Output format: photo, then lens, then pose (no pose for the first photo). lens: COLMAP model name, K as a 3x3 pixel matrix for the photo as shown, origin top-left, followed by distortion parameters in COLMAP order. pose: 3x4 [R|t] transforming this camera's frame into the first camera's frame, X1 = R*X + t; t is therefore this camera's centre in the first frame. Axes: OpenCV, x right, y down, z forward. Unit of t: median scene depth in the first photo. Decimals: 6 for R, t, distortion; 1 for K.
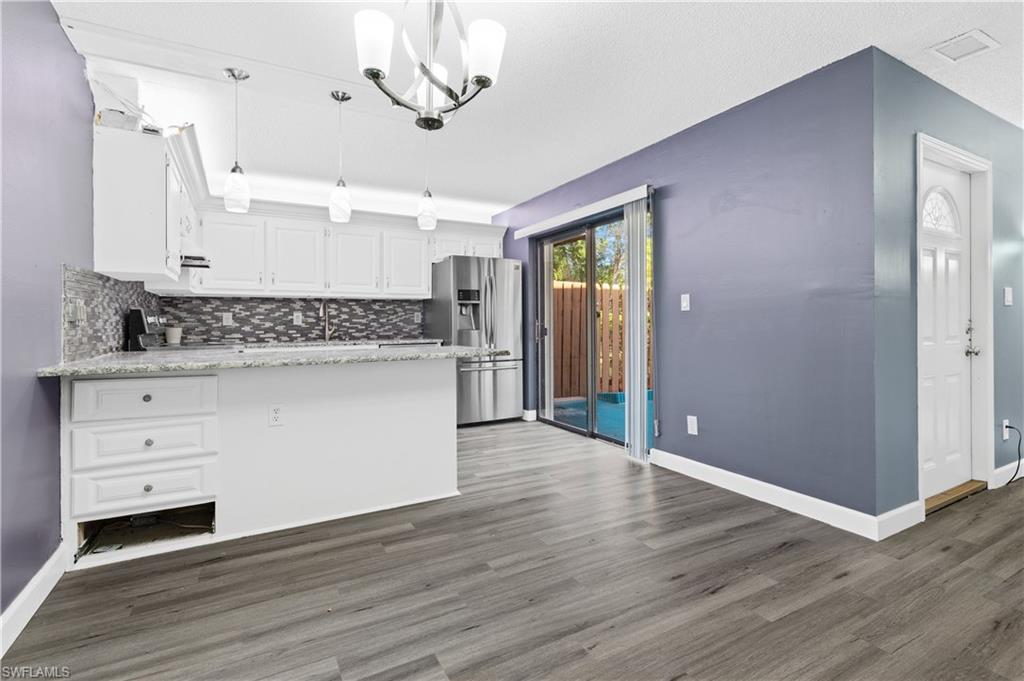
lens RADIAL K [[465.7, 0, 506.1], [0, 465.7, 322.3], [0, 0, 1]] dist [0.003080, -0.000066]
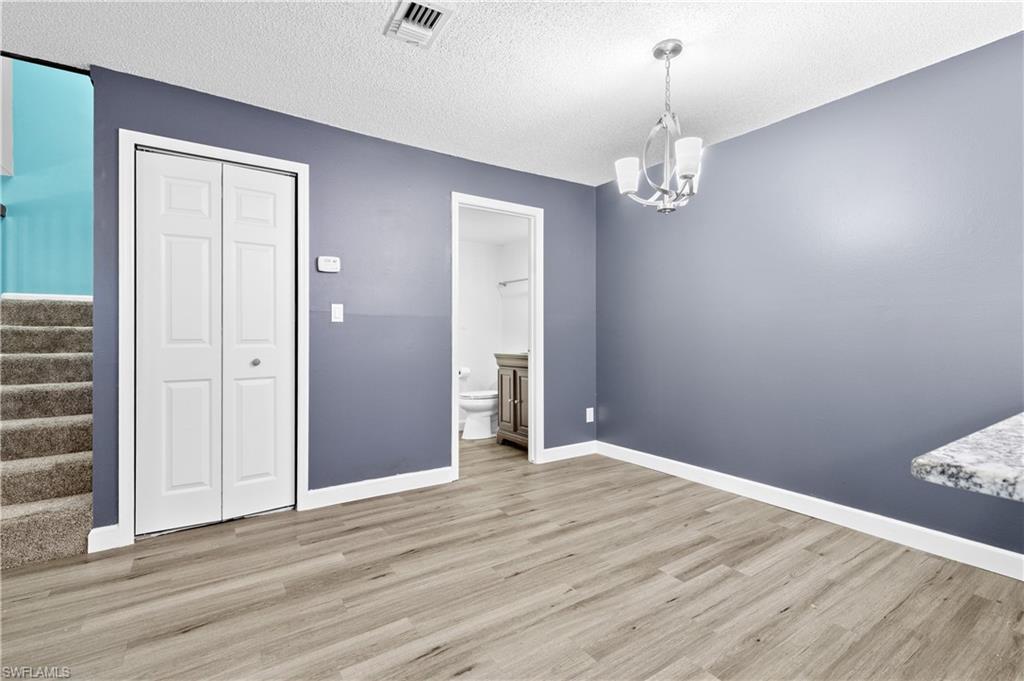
lens RADIAL K [[462.1, 0, 509.8], [0, 462.1, 332.1], [0, 0, 1]] dist [0.007224, -0.001016]
pose [[-0.996349, 0.008978, -0.084905, 0.152450], [0.009255, 0.999953, -0.002866, -0.005249], [0.084876, -0.003641, -0.996385, 0.767725]]
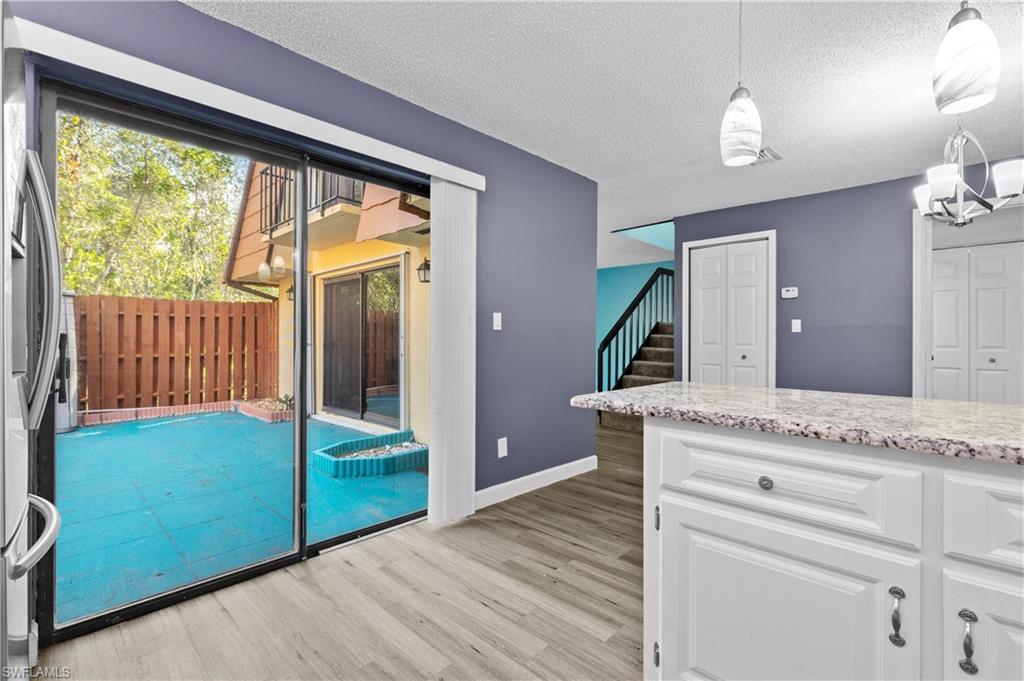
lens RADIAL K [[462.1, 0, 511.0], [0, 462.1, 335.6], [0, 0, 1]] dist [0.007224, -0.001016]
pose [[-0.293212, 0.009637, 0.955999, -0.387776], [-0.007757, 0.999892, -0.012459, -0.001222], [-0.956016, -0.011069, -0.293106, 0.920772]]
